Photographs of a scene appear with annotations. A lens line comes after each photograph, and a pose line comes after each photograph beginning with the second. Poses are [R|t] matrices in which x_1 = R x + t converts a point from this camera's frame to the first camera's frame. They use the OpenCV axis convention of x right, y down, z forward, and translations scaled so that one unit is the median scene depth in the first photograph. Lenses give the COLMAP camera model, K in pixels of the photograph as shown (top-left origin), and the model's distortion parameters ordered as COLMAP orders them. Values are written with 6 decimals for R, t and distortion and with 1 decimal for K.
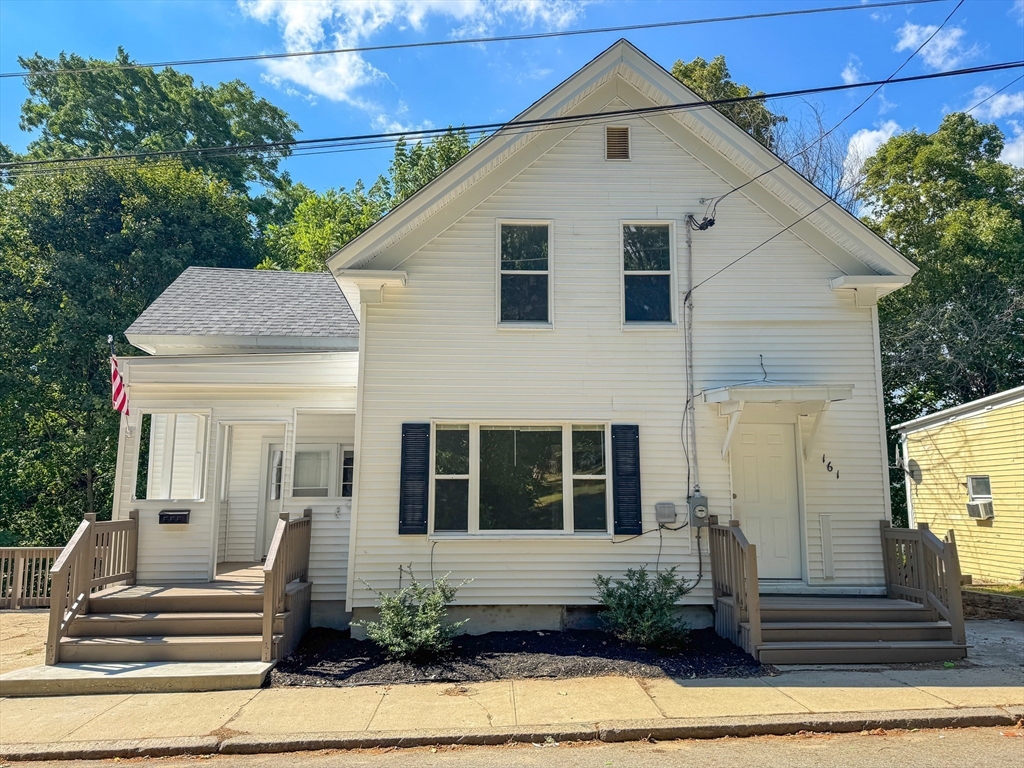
lens RADIAL K [[733.4, 0, 512.0], [0, 733.4, 384.0], [0, 0, 1]] dist [0.058594, -0.074681]
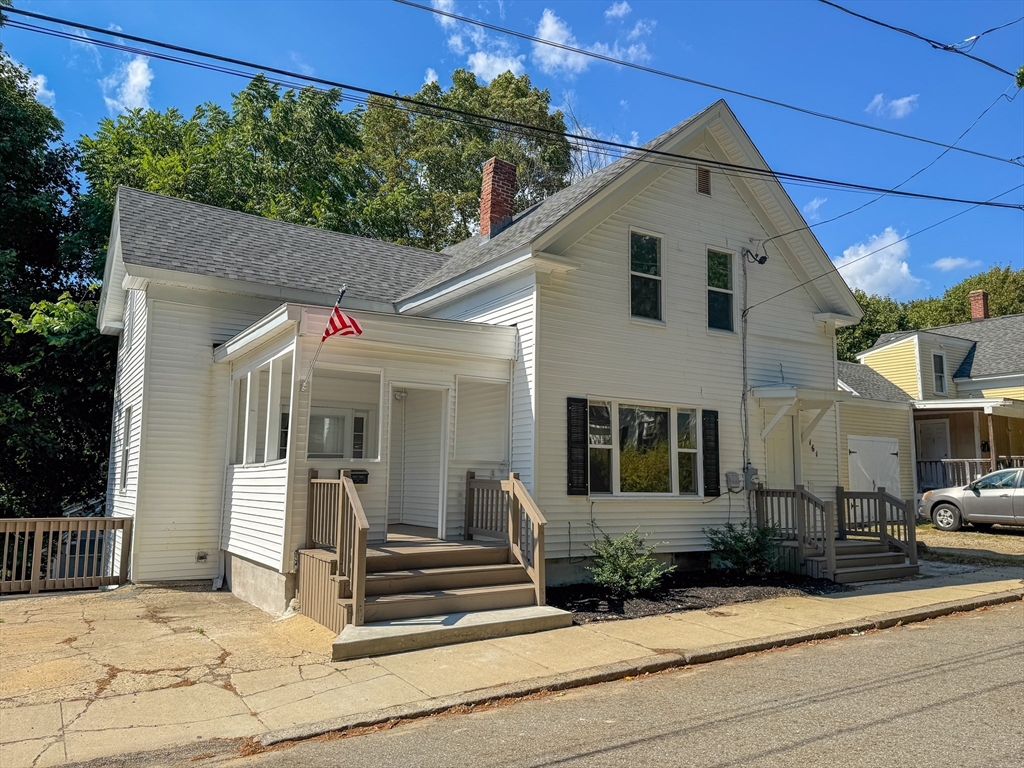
lens RADIAL K [[746.6, 0, 510.5], [0, 746.6, 389.4], [0, 0, 1]] dist [0.056477, -0.093306]
pose [[0.865878, 0.072161, 0.495024, -0.779810], [-0.088427, 0.996038, 0.009478, 0.038717], [-0.492378, -0.051980, 0.868828, 0.057575]]
